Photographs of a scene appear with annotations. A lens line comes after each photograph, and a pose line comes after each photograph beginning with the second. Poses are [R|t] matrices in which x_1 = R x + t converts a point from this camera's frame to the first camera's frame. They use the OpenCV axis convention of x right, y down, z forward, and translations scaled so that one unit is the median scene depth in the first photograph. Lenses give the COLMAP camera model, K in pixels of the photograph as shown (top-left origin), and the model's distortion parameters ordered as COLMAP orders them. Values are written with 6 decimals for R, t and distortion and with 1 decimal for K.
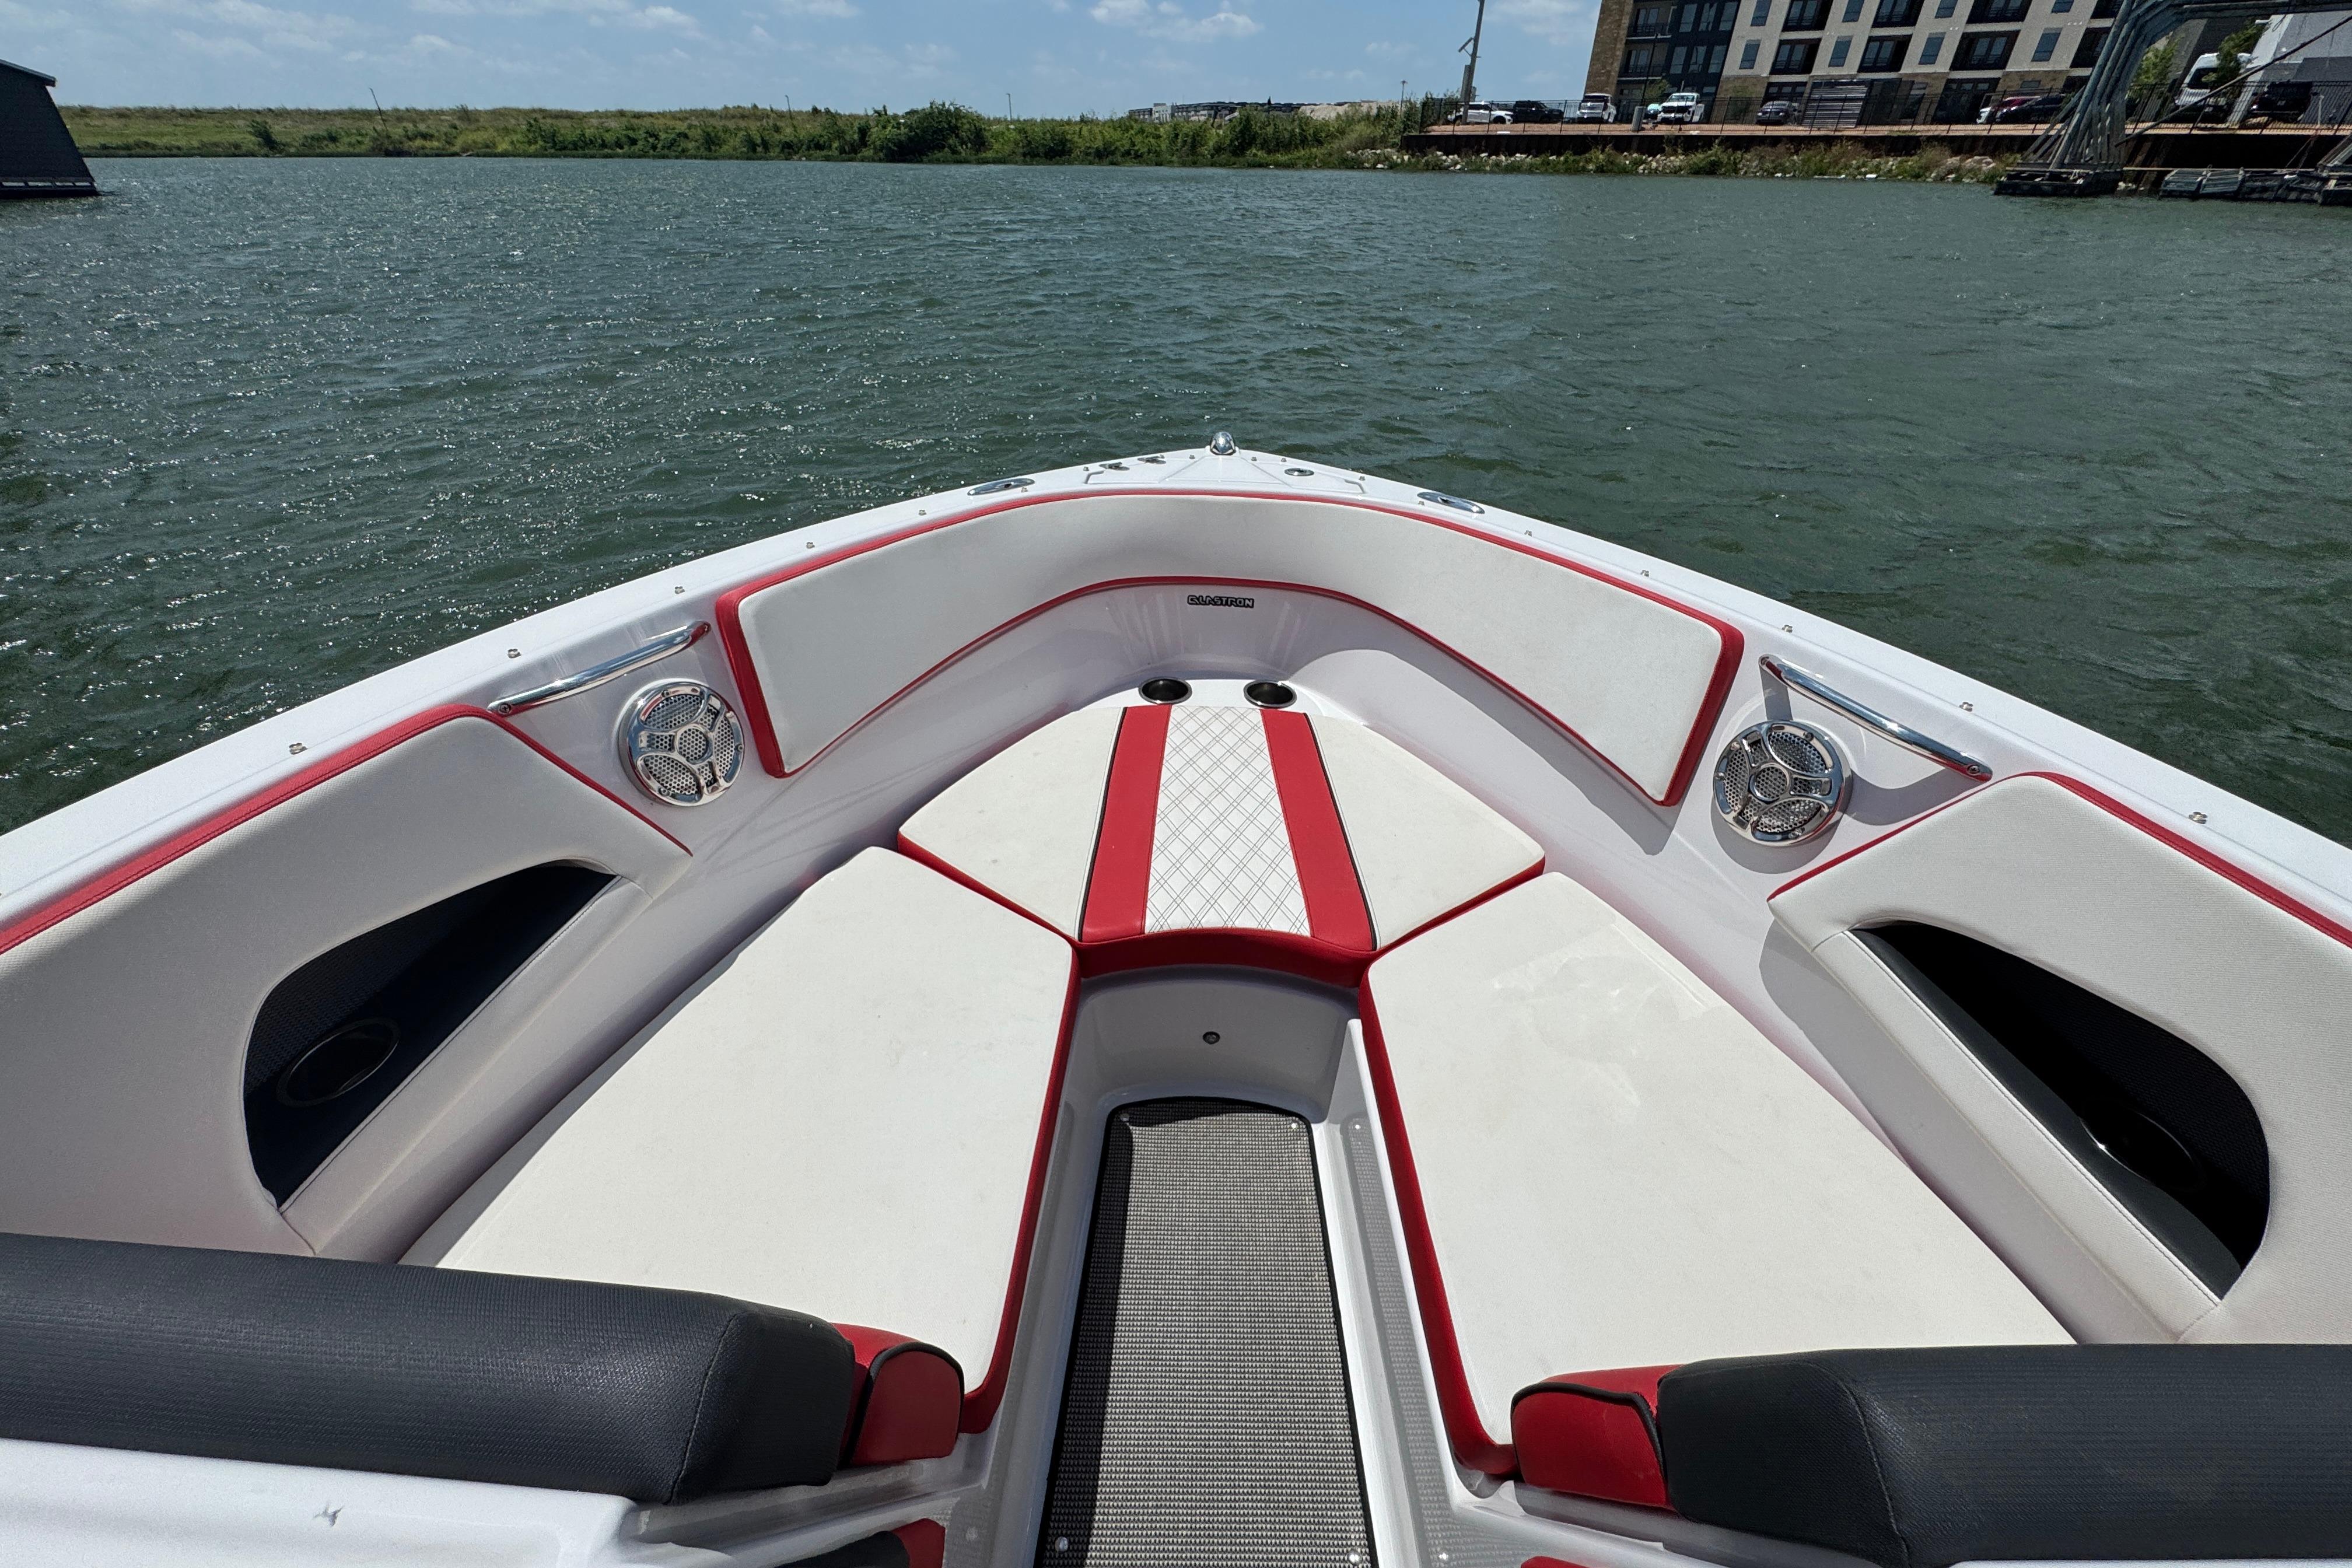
lens RADIAL K [[944.3, 0, 1176.0], [0, 944.3, 784.0], [0, 0, 1]] dist [-0.002582, -0.000547]
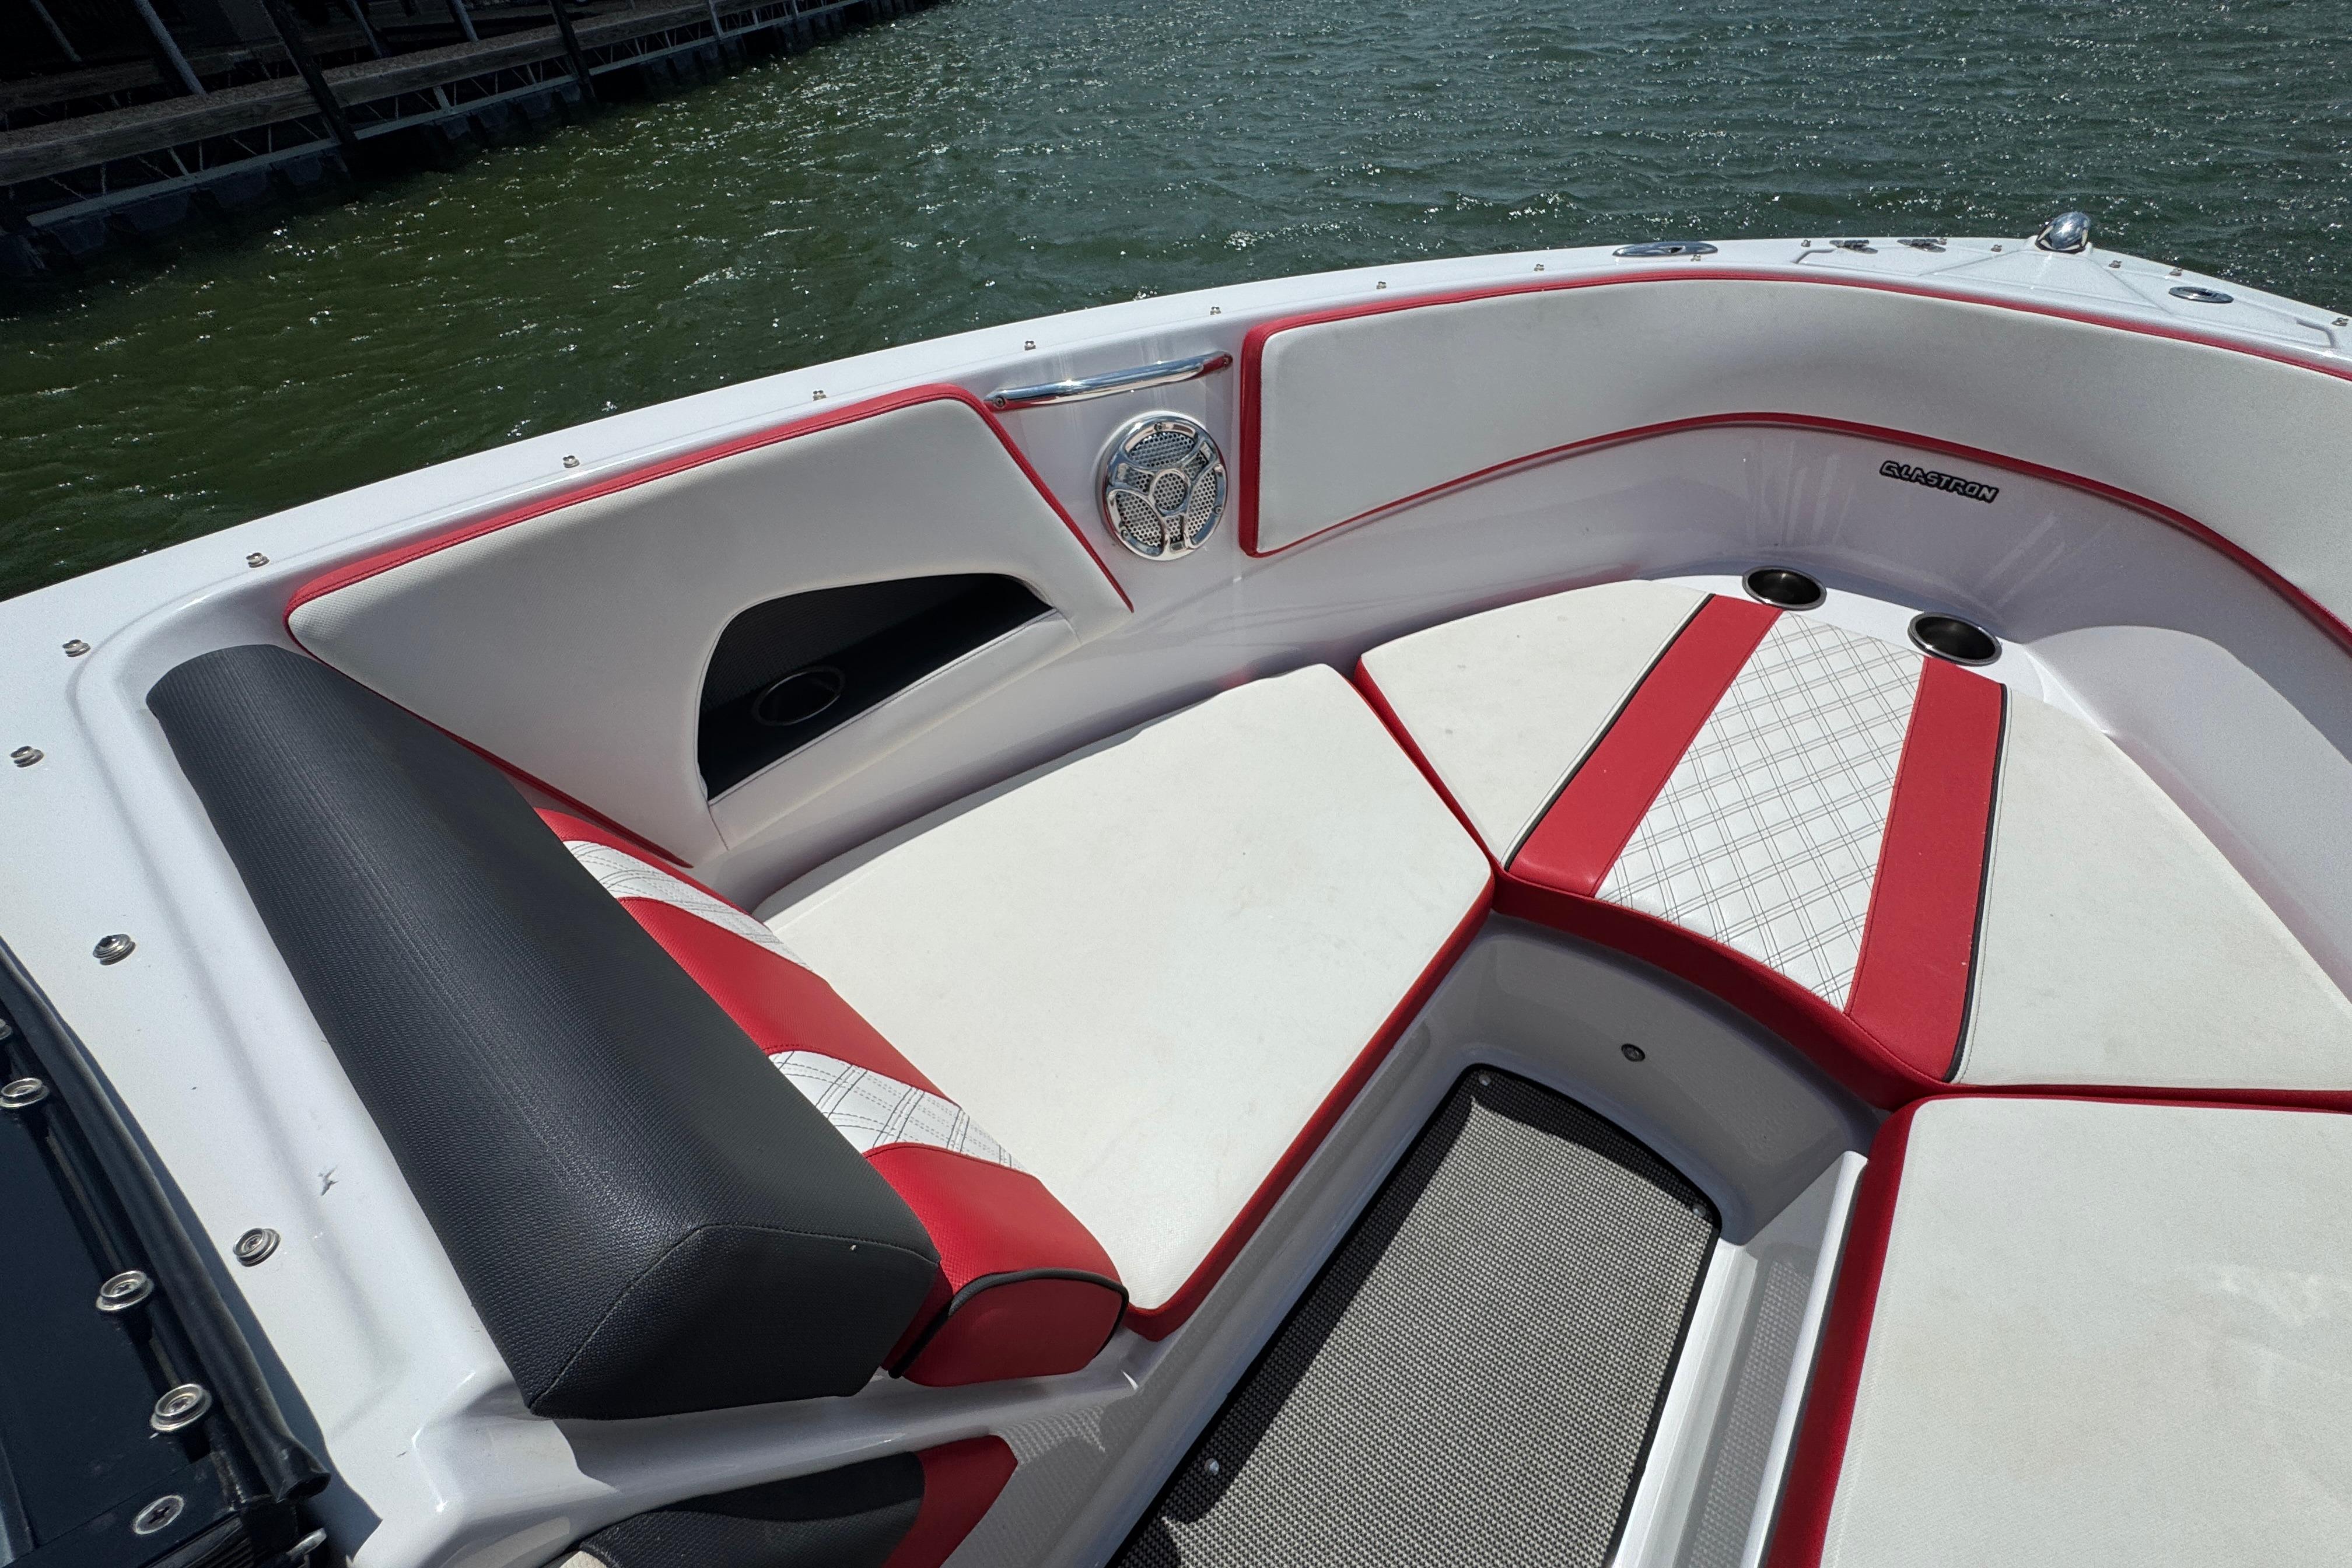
lens RADIAL K [[944.3, 0, 1176.0], [0, 944.3, 784.0], [0, 0, 1]] dist [-0.002582, -0.000547]
pose [[0.797250, 0.386437, -0.463745, 0.013297], [-0.293078, 0.919406, 0.262292, -0.020170], [0.527729, -0.073199, 0.846253, 0.192045]]
